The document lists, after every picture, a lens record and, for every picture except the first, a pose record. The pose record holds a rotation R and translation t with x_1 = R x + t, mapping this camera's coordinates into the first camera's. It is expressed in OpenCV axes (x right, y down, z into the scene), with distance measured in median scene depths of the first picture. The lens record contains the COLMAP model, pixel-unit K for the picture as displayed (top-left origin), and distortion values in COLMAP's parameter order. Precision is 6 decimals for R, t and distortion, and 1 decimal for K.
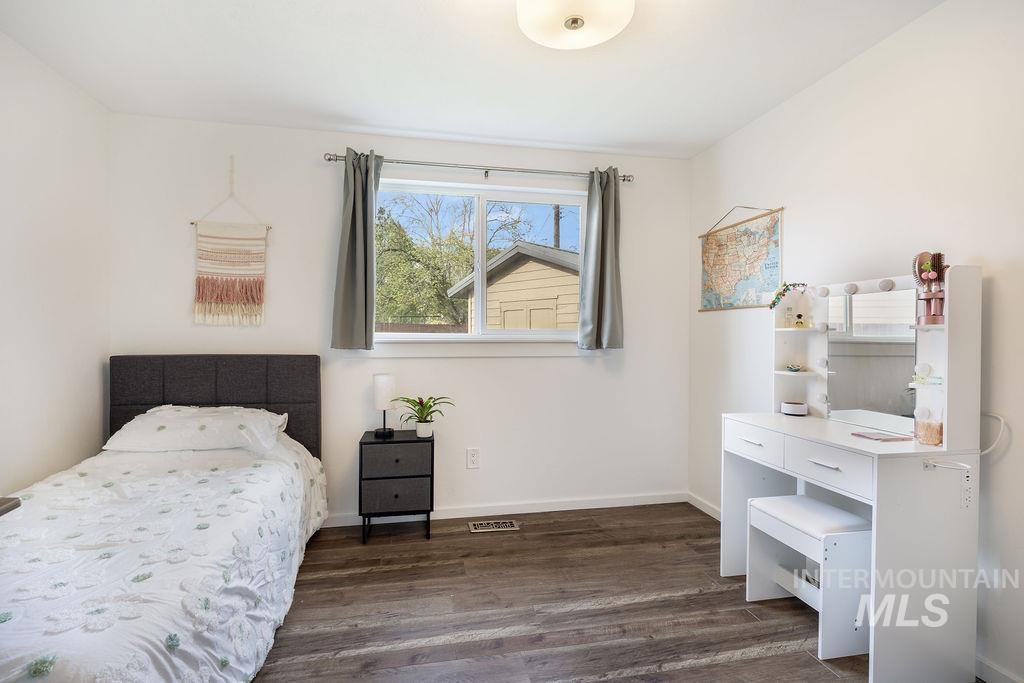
lens RADIAL K [[481.3, 0, 510.3], [0, 481.3, 338.4], [0, 0, 1]] dist [0.016323, -0.000244]
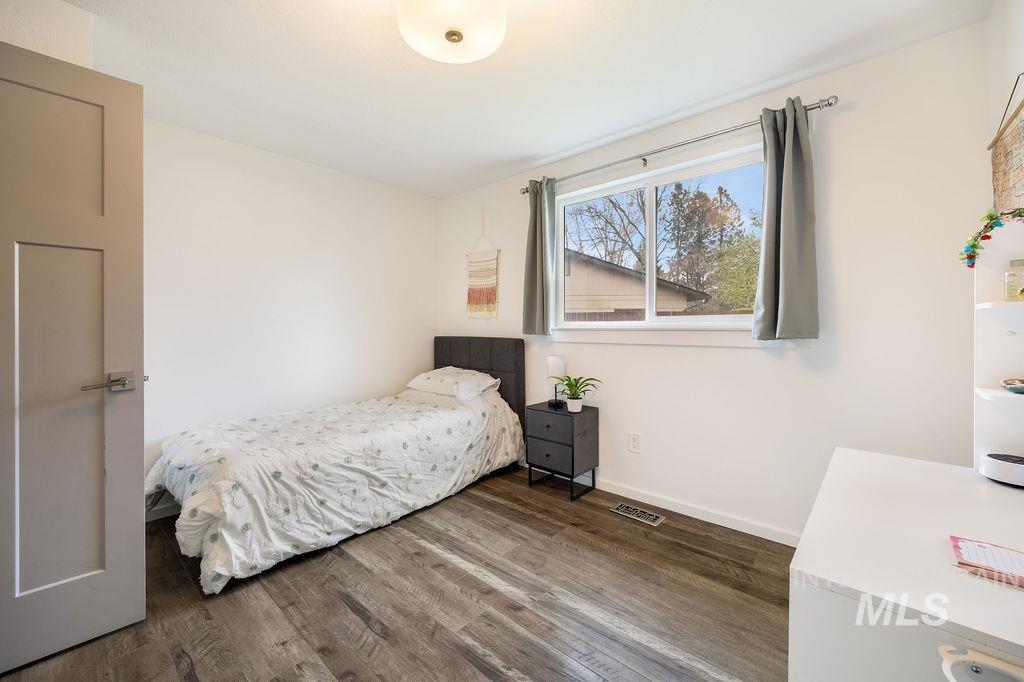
lens RADIAL K [[403.6, 0, 508.2], [0, 403.6, 324.5], [0, 0, 1]] dist [0.010454, -0.000531]
pose [[0.607425, -0.006916, -0.794347, 0.511198], [0.002378, 0.999973, -0.006888, 0.002721], [0.794374, 0.002294, 0.607425, 0.299844]]
